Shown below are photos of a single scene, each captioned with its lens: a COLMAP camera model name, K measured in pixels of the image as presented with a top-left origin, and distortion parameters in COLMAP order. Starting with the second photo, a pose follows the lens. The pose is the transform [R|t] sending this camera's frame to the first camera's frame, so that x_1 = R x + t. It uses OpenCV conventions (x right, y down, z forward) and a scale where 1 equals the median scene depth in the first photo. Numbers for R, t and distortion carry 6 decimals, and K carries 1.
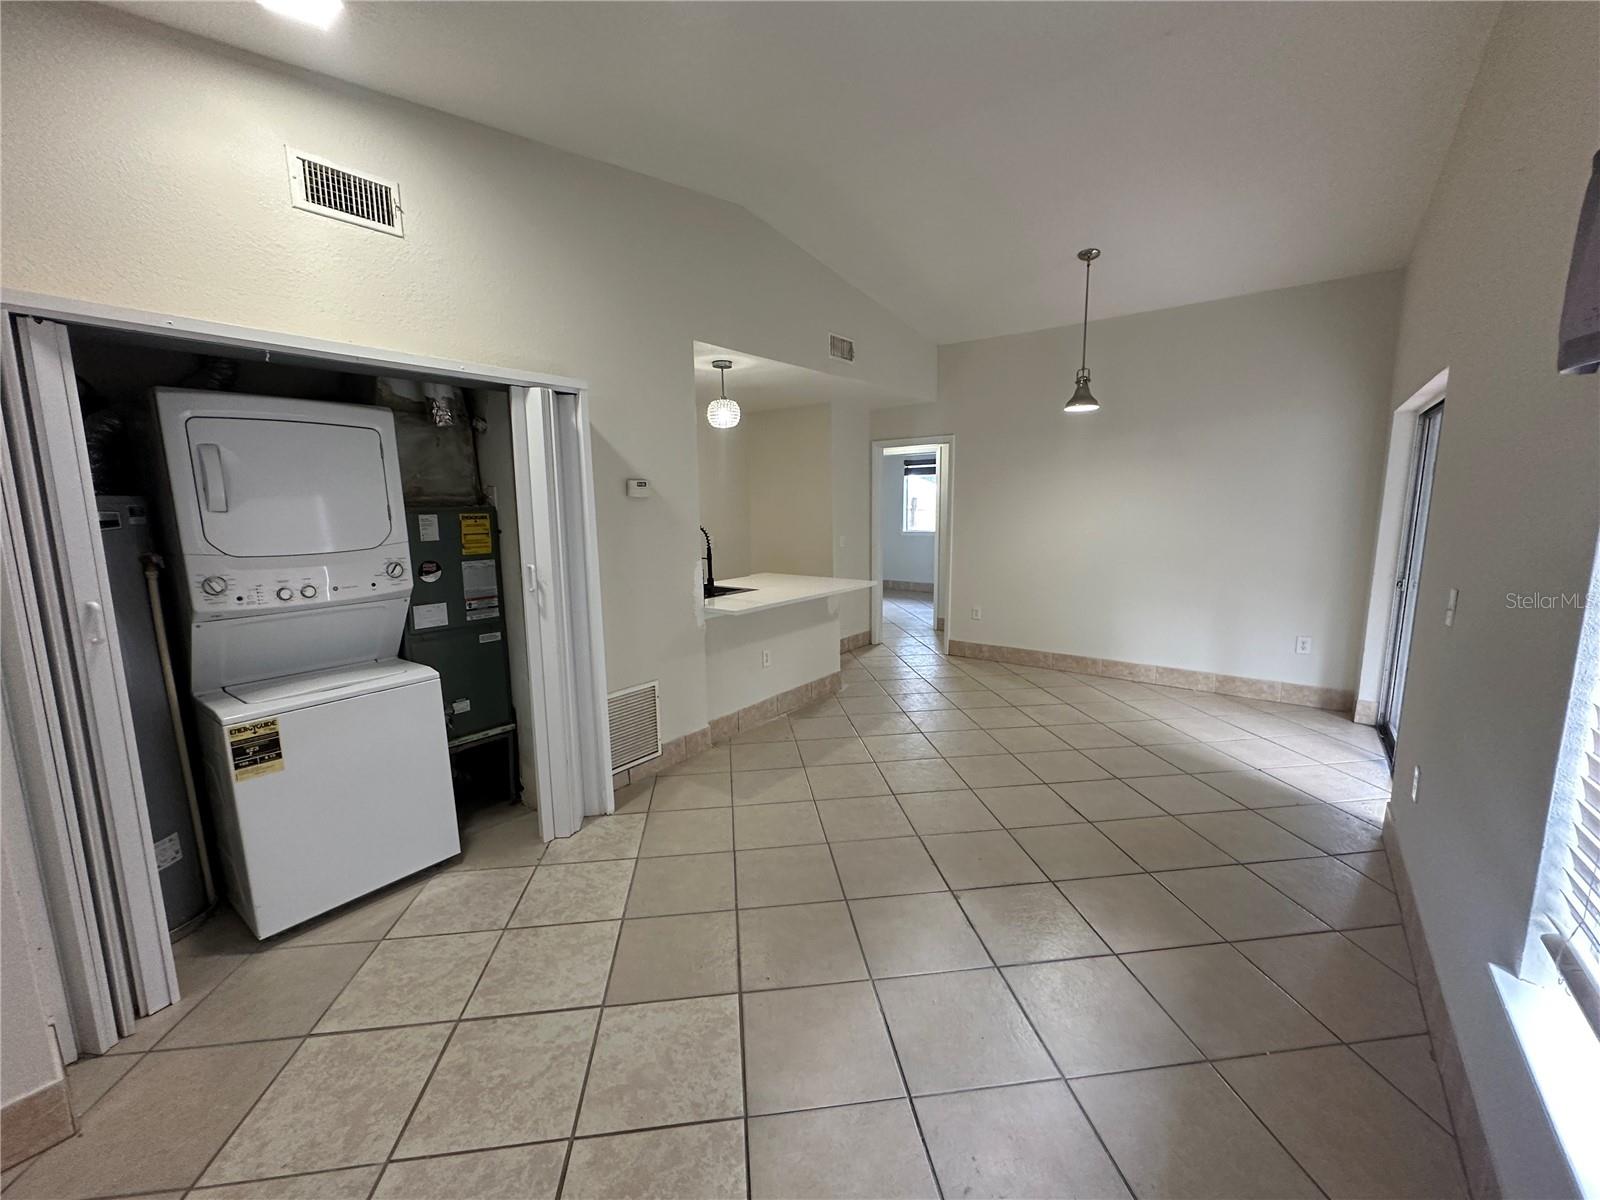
lens RADIAL K [[636.4, 0, 799.4], [0, 636.4, 598.8], [0, 0, 1]] dist [-0.005779, 0.000187]
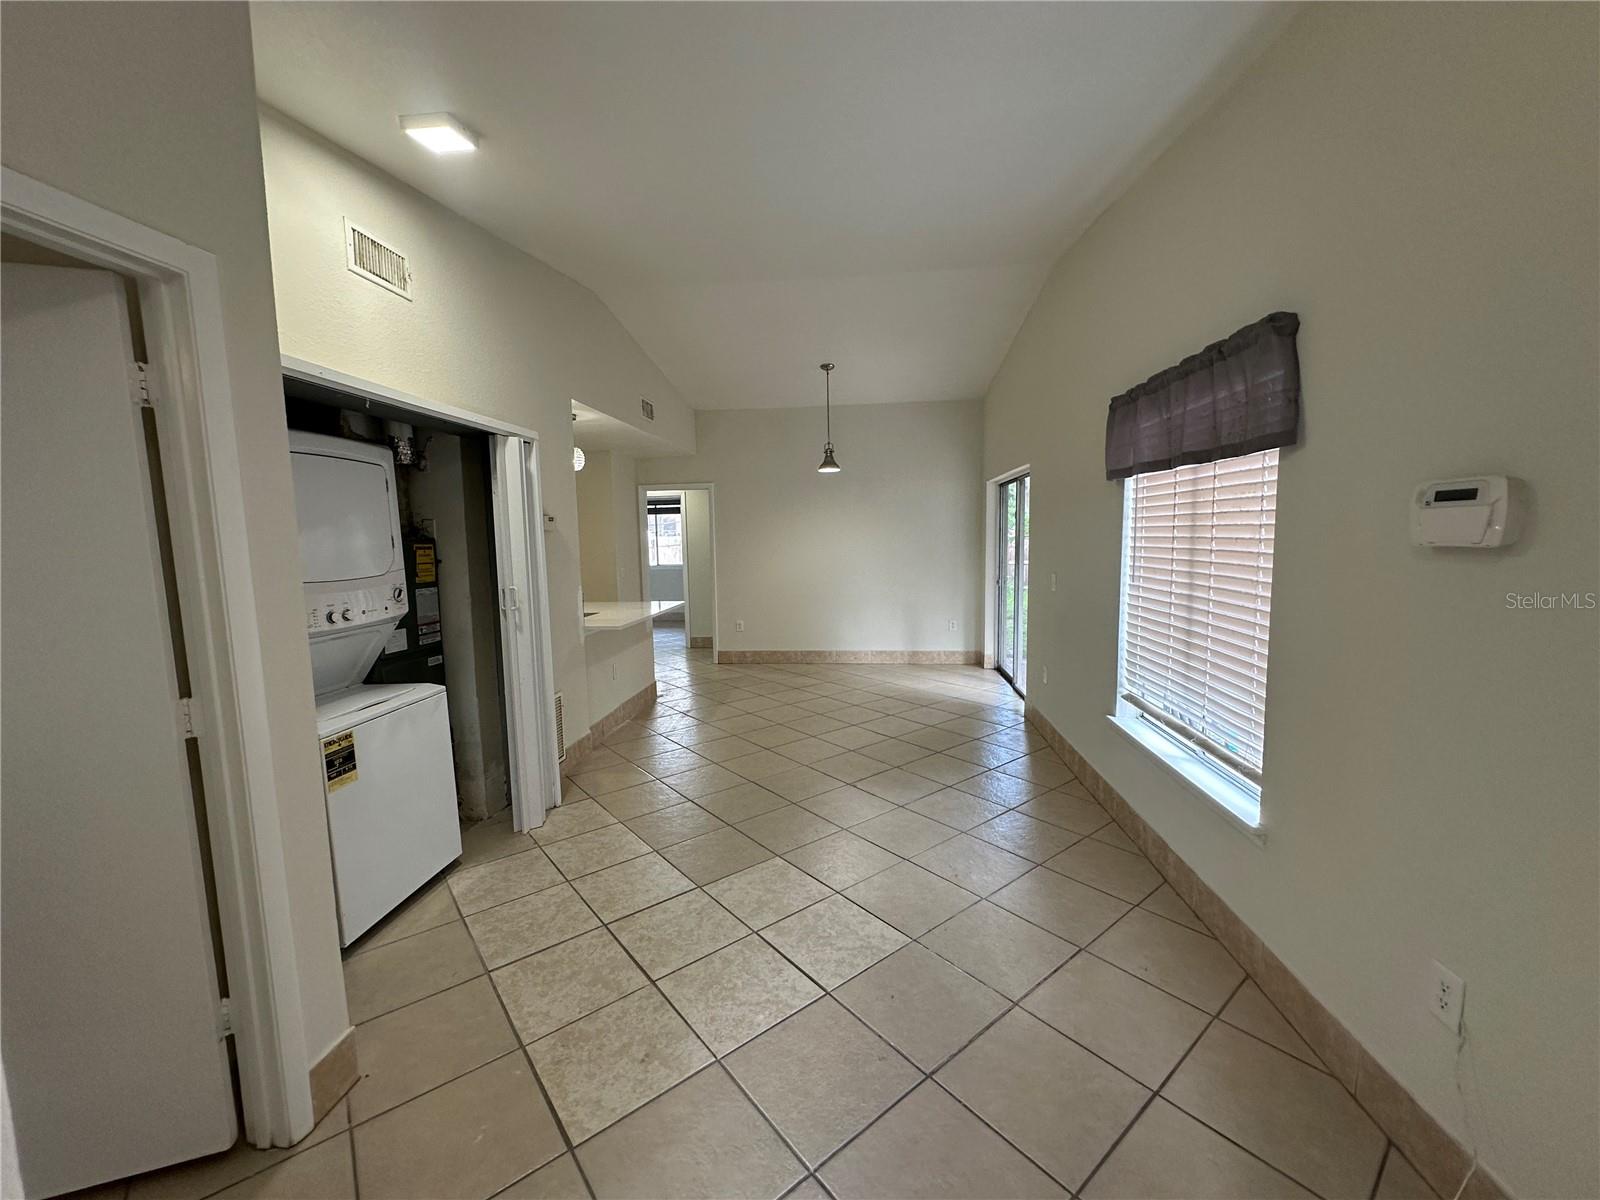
lens RADIAL K [[636.4, 0, 801.0], [0, 636.4, 600.1], [0, 0, 1]] dist [-0.005779, 0.000187]
pose [[0.851072, -0.054185, 0.522245, -0.510703], [0.084839, 0.995782, -0.034941, 0.048957], [-0.518149, 0.074044, 0.852080, -0.226332]]
